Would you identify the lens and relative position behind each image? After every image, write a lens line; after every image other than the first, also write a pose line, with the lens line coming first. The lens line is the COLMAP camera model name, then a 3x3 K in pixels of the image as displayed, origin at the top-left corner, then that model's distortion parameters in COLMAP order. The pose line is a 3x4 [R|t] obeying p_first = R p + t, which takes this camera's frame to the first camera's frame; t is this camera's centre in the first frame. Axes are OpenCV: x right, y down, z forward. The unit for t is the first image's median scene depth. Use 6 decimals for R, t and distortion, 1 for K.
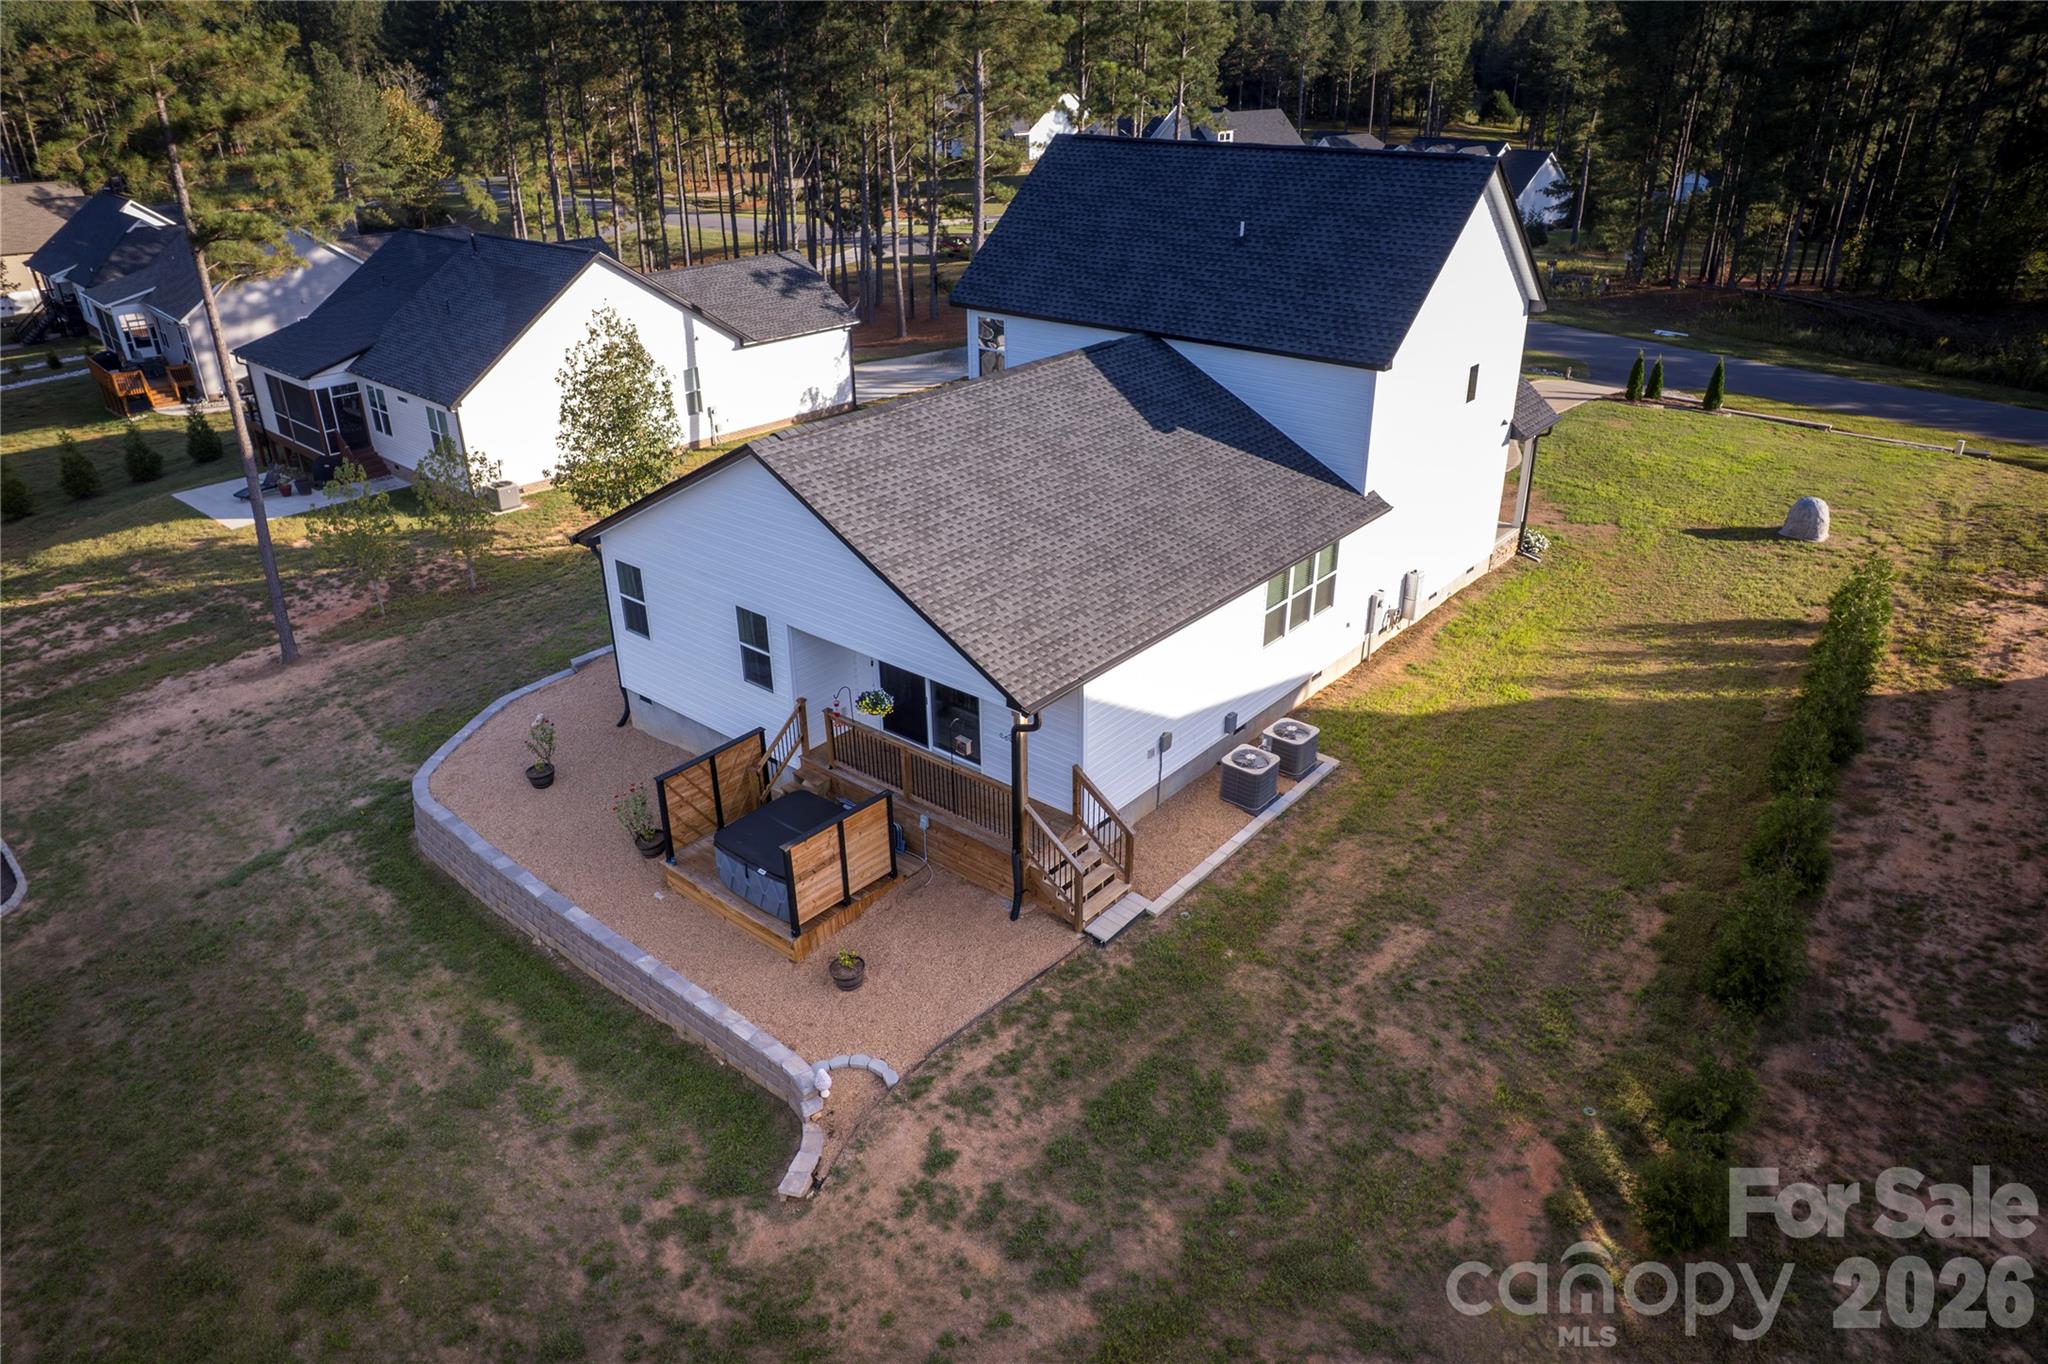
lens RADIAL K [[1335.9, 0, 1024.0], [0, 1335.9, 682.0], [0, 0, 1]] dist [-0.074501, 0.061167]
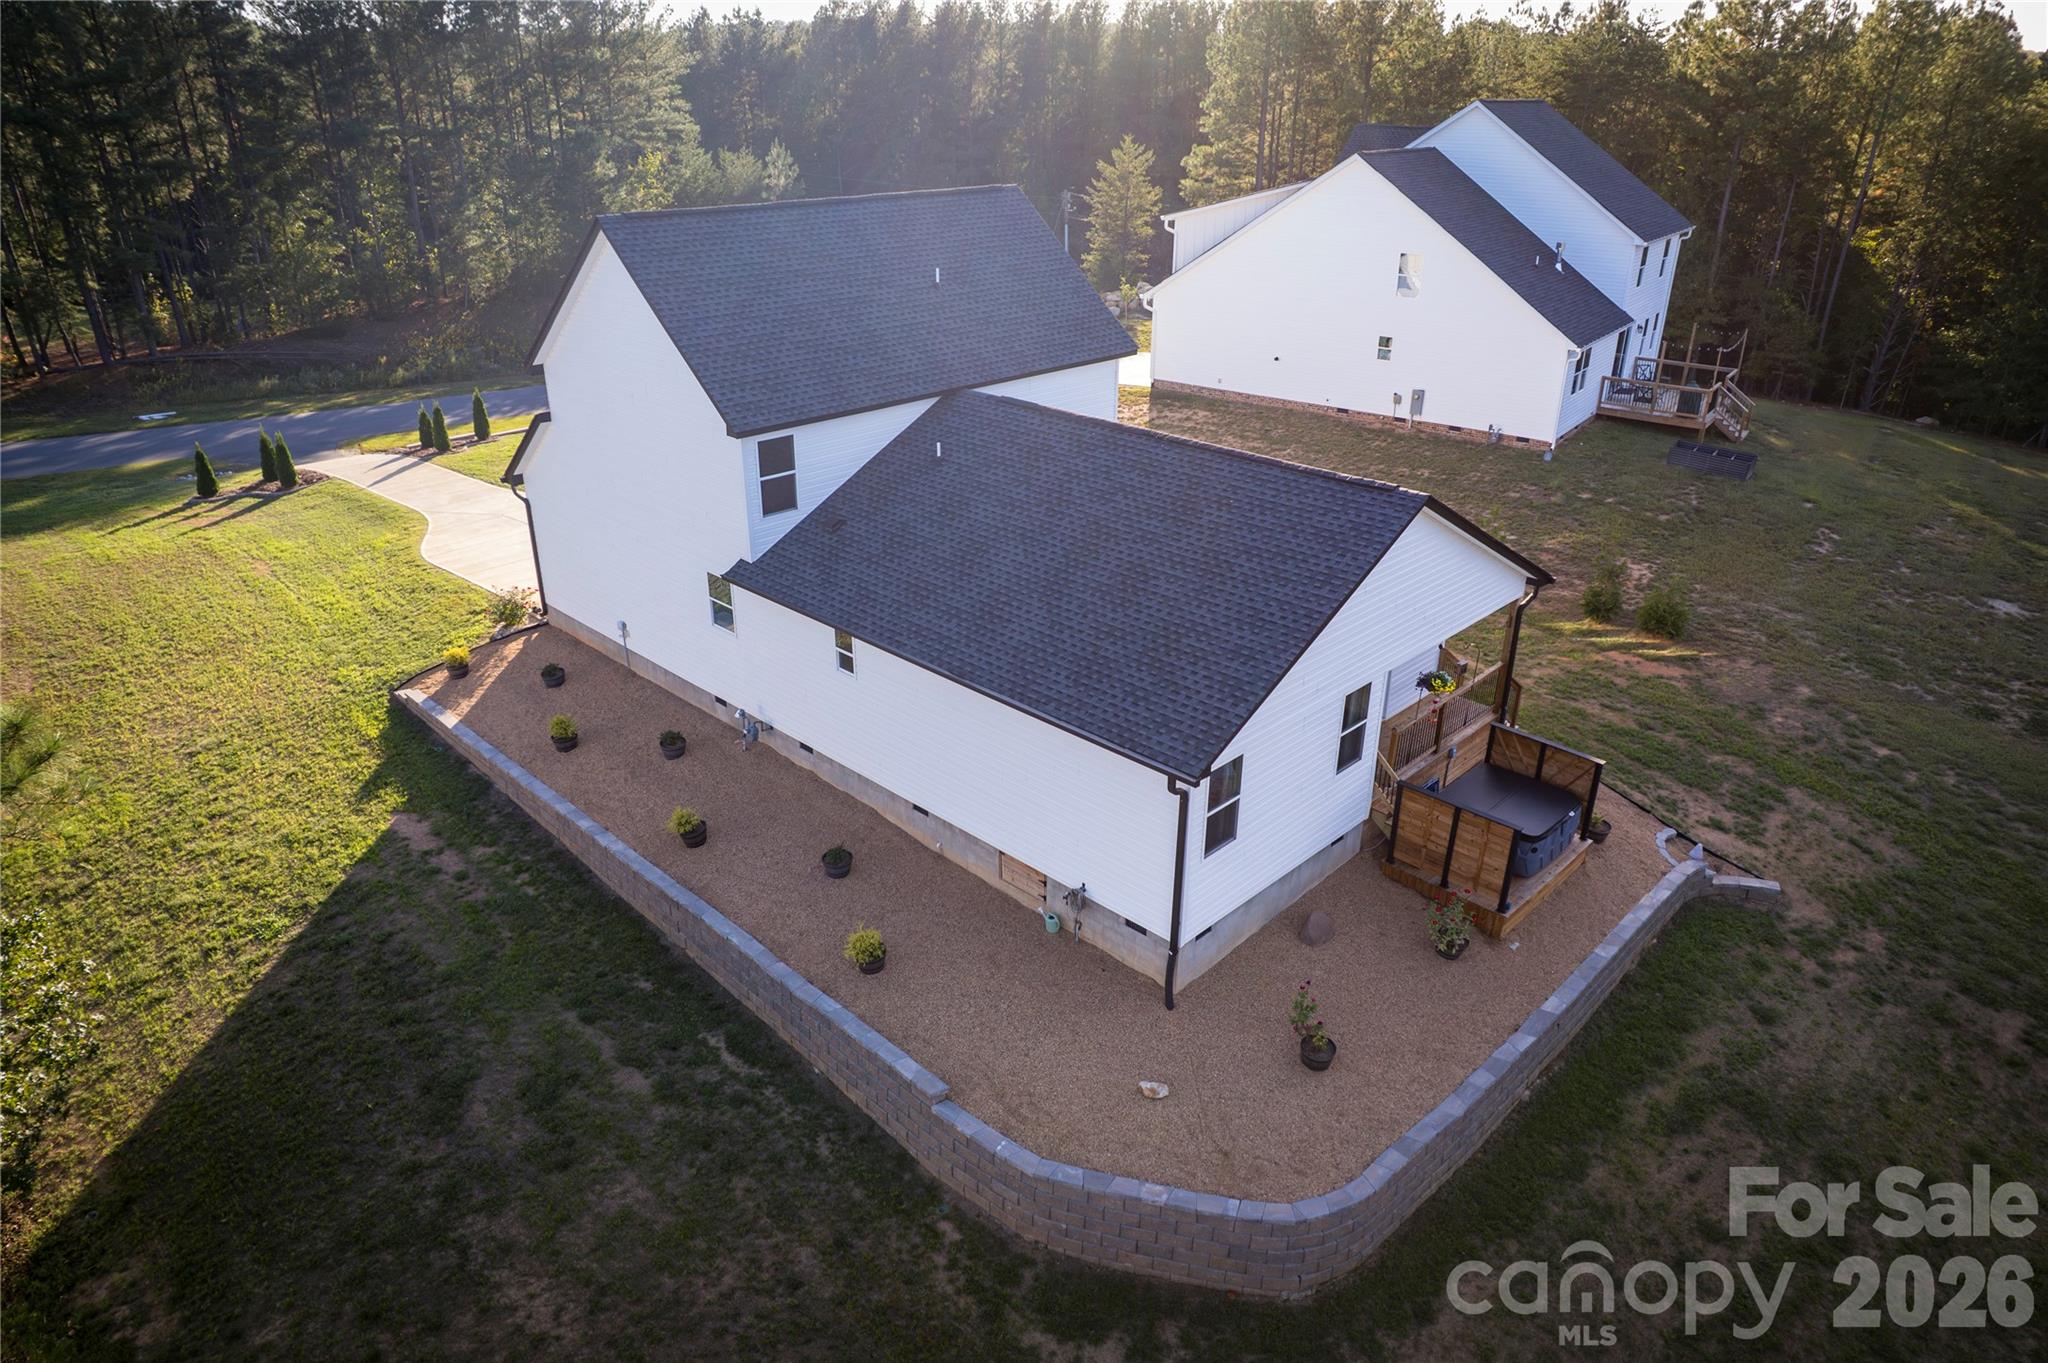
lens RADIAL K [[1312.6, 0, 1024.0], [0, 1312.6, 681.5], [0, 0, 1]] dist [-0.075019, 0.065278]
pose [[0.073855, -0.408589, 0.909725, -1.177012], [0.433615, 0.834631, 0.339660, -0.526163], [-0.898067, 0.369385, 0.238812, 1.088519]]
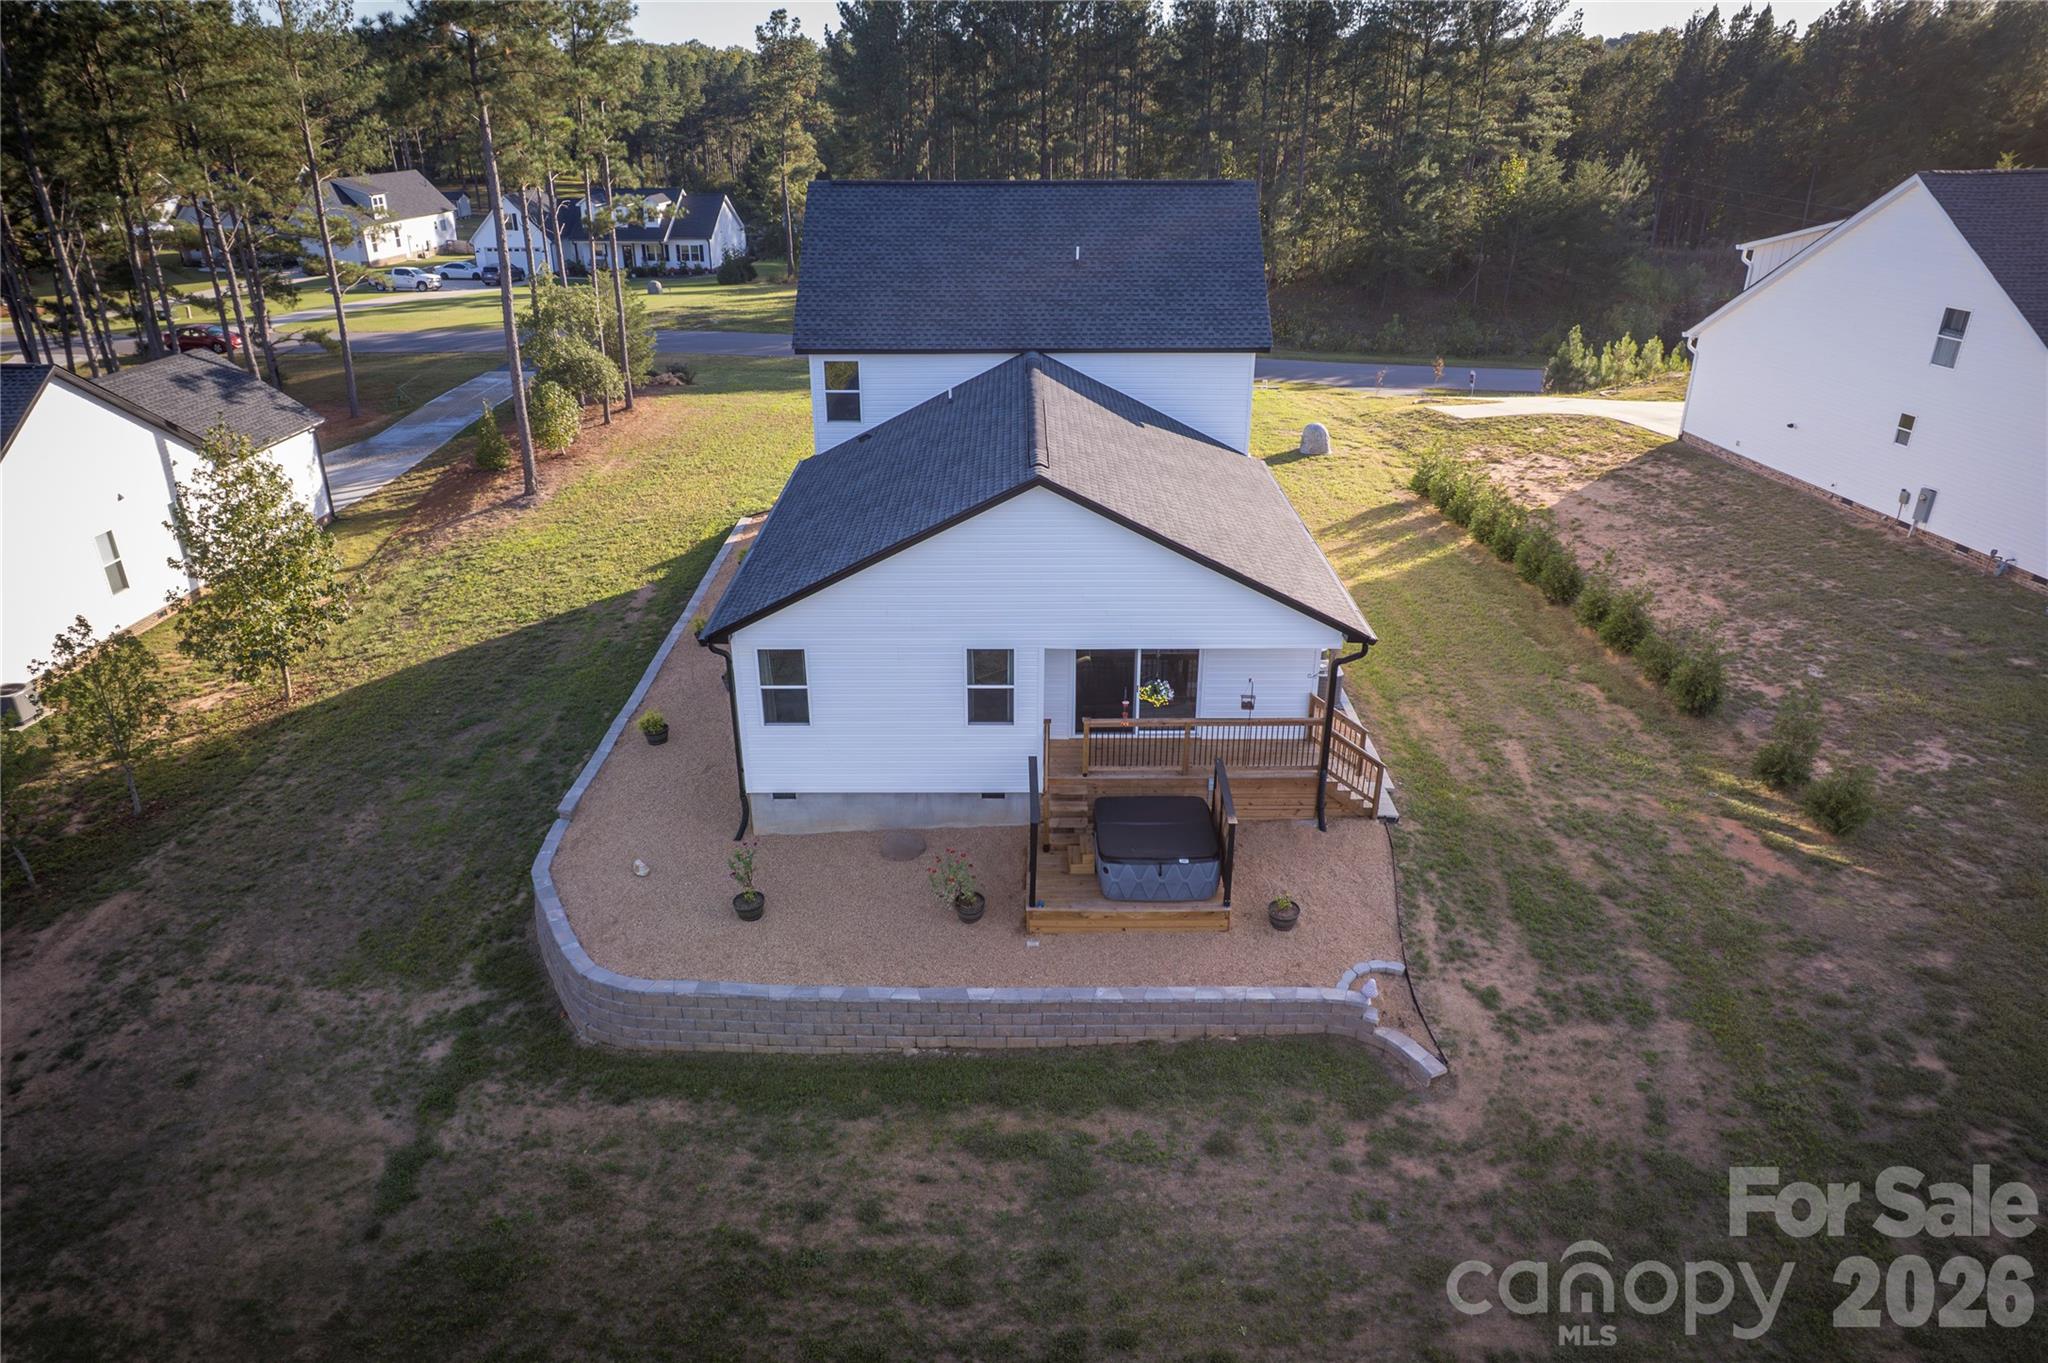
lens RADIAL K [[1312.6, 0, 1024.0], [0, 1312.6, 681.5], [0, 0, 1]] dist [-0.075019, 0.065278]
pose [[0.761762, -0.261043, 0.592937, -0.853980], [0.278642, 0.958267, 0.063903, -0.094438], [-0.584874, 0.116538, 0.802709, 0.216484]]
